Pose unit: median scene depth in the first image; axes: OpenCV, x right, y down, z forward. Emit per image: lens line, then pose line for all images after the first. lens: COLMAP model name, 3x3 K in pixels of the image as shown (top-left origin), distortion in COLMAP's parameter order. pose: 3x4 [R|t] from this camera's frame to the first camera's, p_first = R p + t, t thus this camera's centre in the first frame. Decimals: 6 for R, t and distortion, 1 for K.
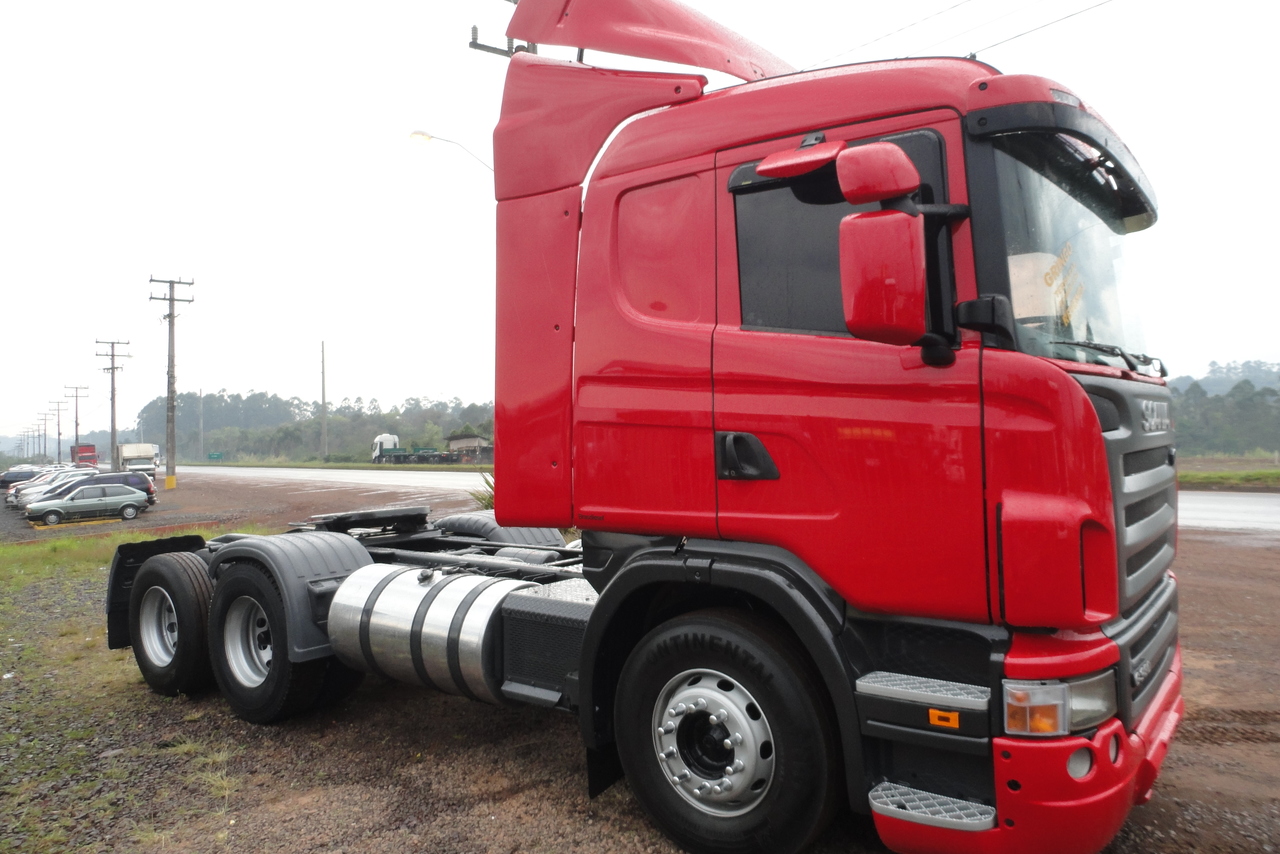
lens RADIAL K [[889.7, 0, 635.3], [0, 889.7, 425.8], [0, 0, 1]] dist [0.003604, -0.002920]
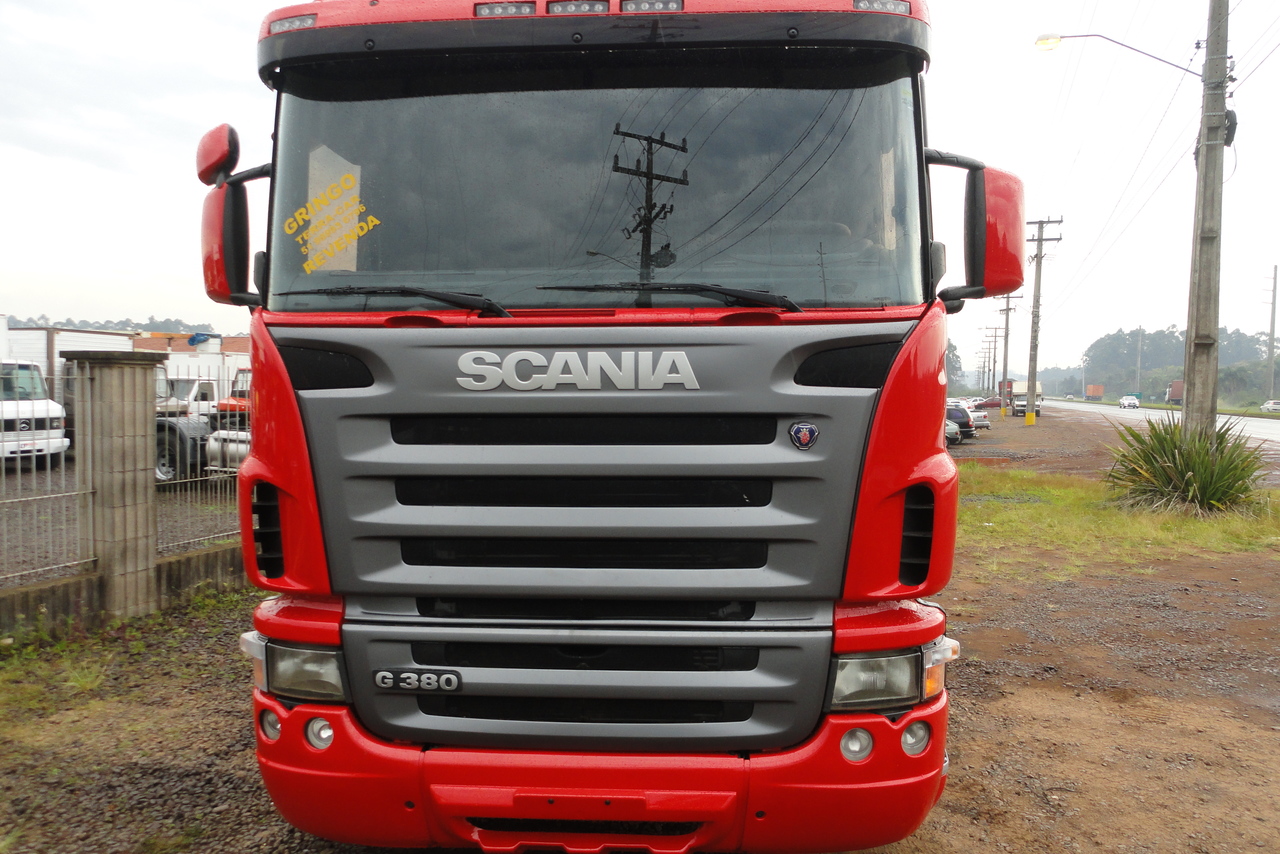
lens RADIAL K [[889.7, 0, 635.3], [0, 889.7, 425.8], [0, 0, 1]] dist [0.003604, -0.002920]
pose [[0.530565, 0.071693, -0.844607, 0.108987], [-0.012241, 0.996961, 0.076936, -0.002312], [0.847556, -0.030481, 0.529830, 0.059799]]
